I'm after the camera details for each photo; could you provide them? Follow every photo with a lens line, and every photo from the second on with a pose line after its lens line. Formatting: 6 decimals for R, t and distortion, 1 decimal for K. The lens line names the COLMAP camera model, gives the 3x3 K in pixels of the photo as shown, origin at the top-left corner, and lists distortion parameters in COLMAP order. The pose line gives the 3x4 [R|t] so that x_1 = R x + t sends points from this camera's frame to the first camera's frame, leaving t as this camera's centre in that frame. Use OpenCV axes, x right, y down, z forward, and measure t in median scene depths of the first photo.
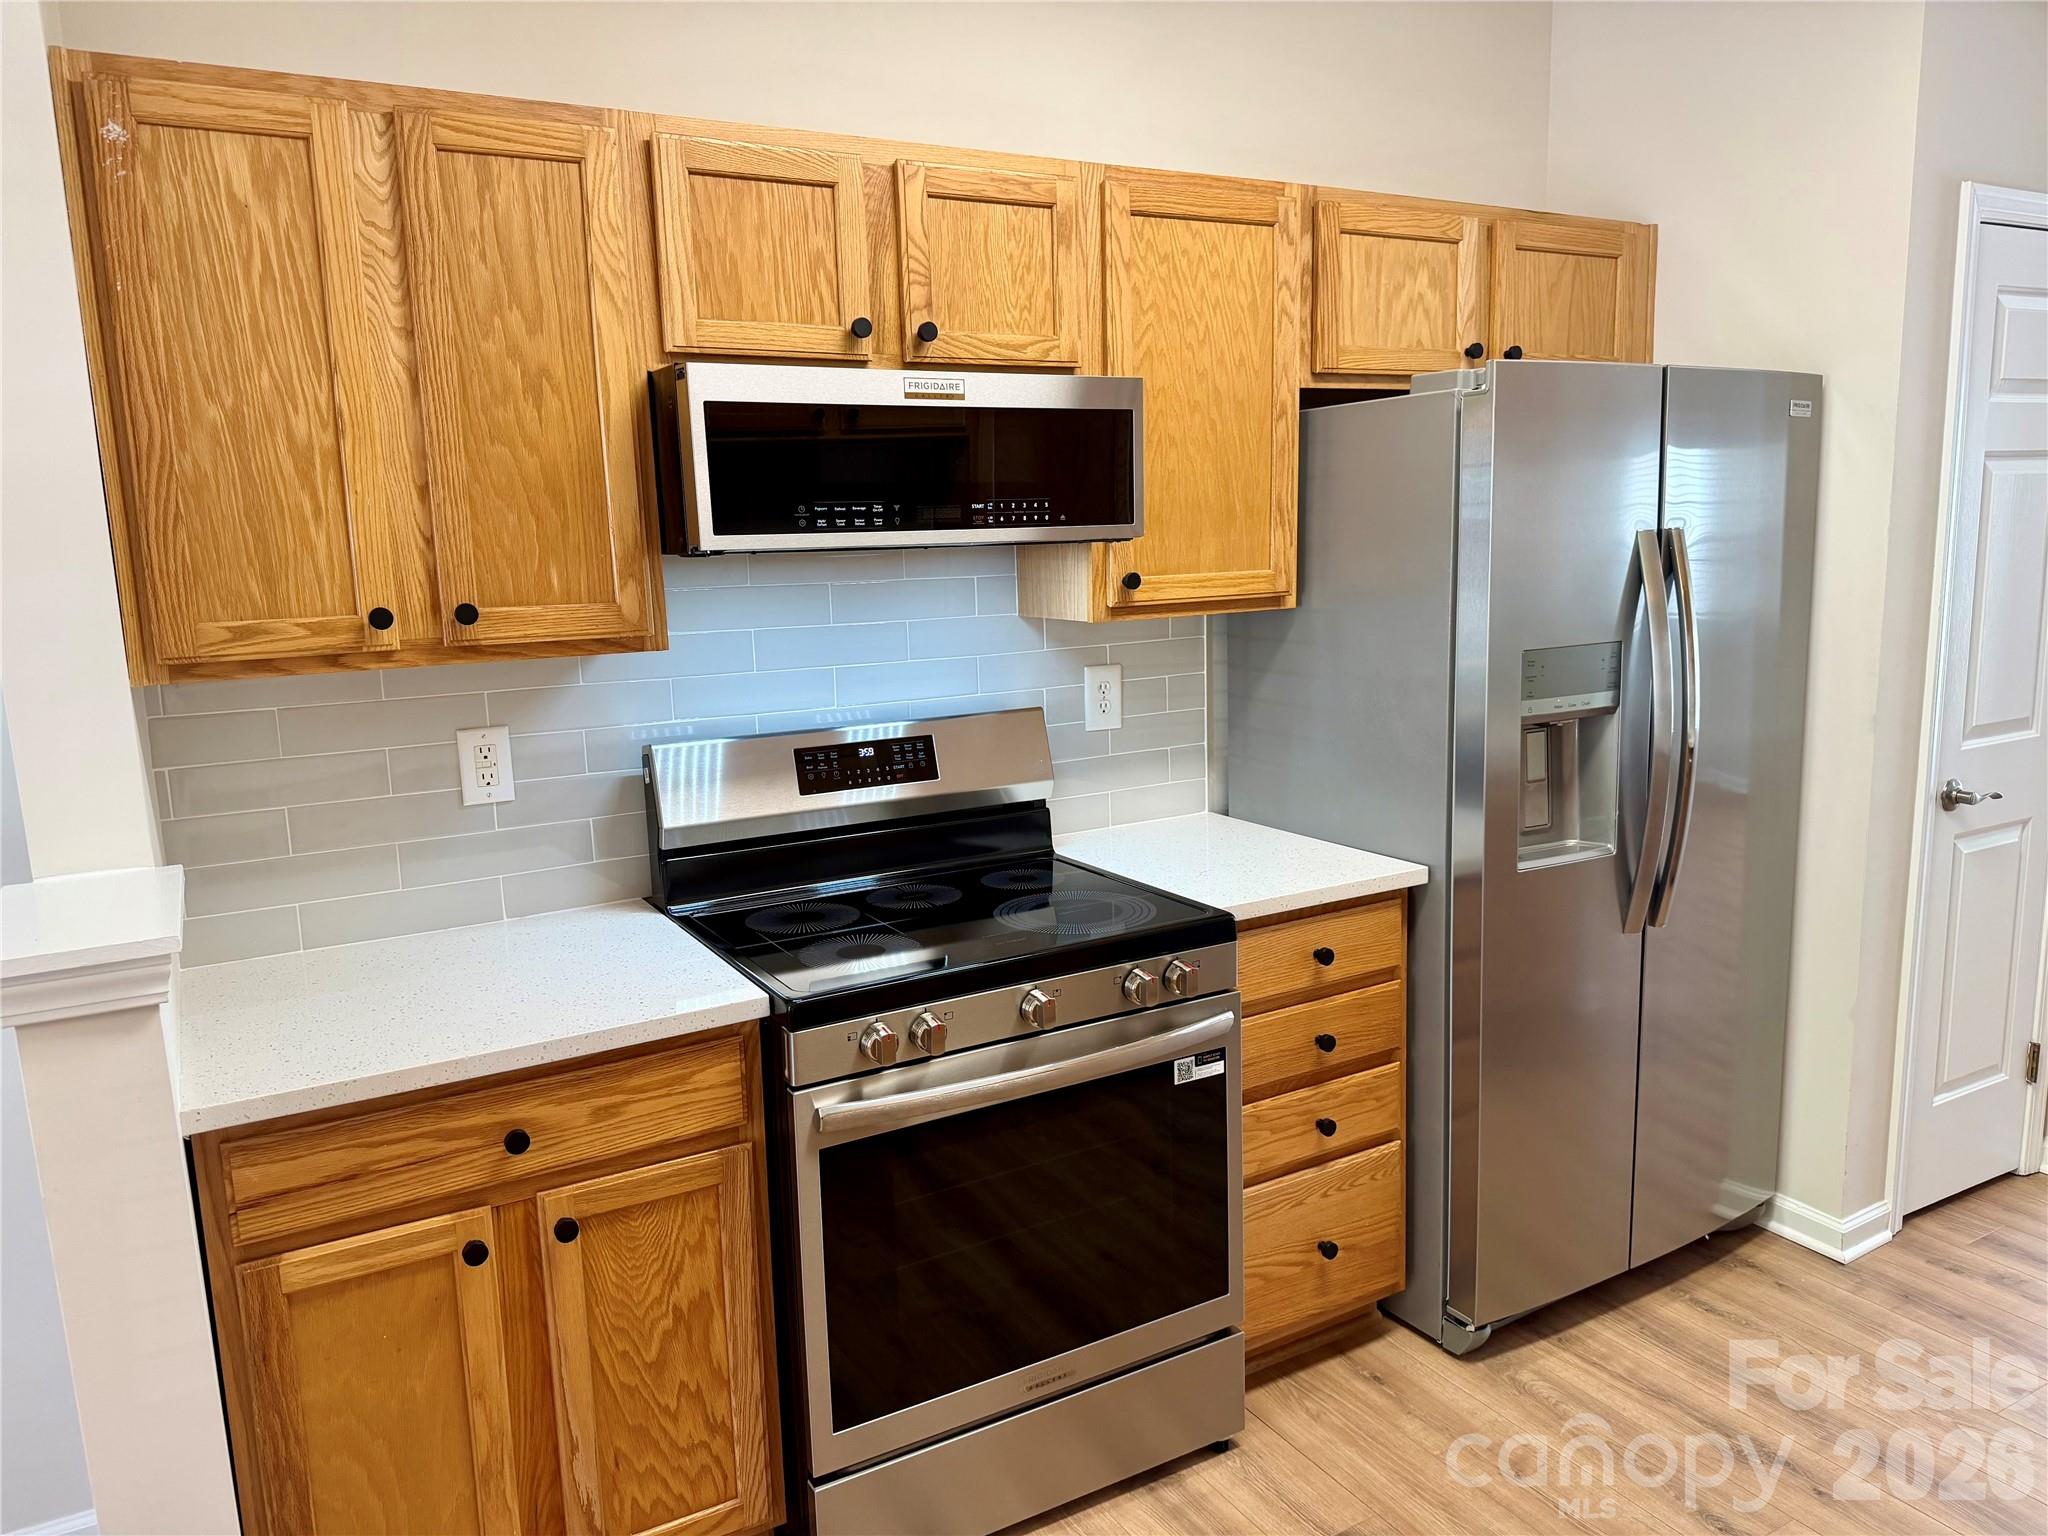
lens RADIAL K [[1462.9, 0, 1024.0], [0, 1462.9, 768.0], [0, 0, 1]] dist [0.042361, -0.002077]
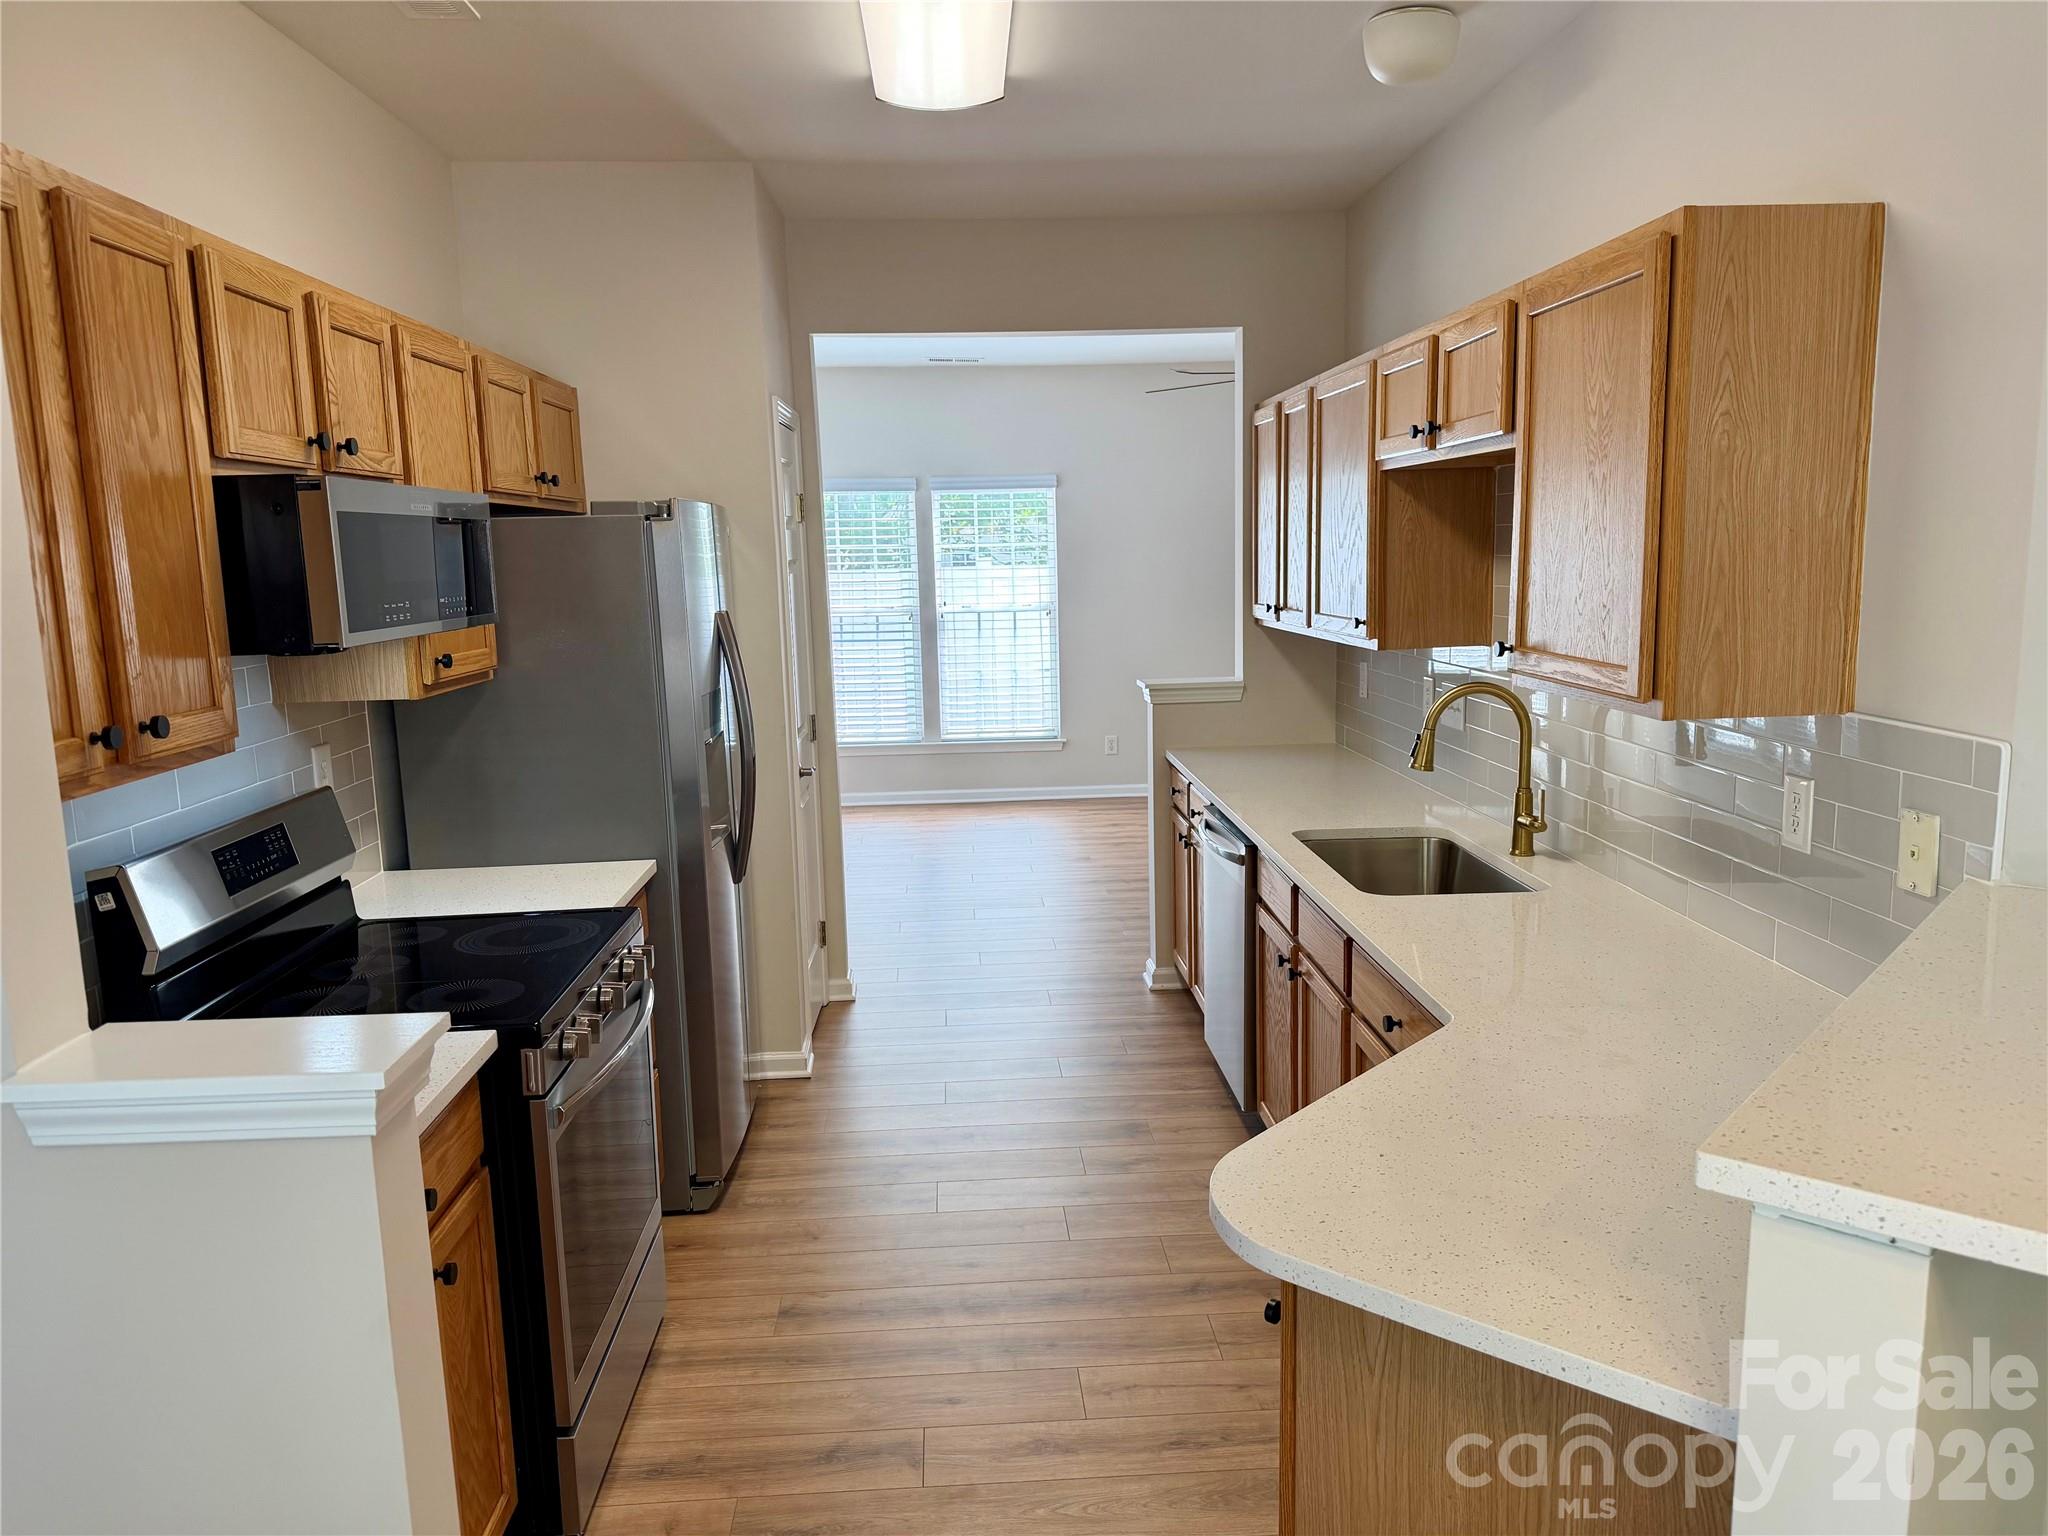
lens RADIAL K [[1462.9, 0, 1024.0], [0, 1462.9, 768.0], [0, 0, 1]] dist [0.042361, -0.002077]
pose [[0.451008, -0.115735, 0.884984, -0.746041], [0.157514, 0.986315, 0.048714, -0.028388], [-0.878511, 0.117427, 0.463066, 0.059223]]
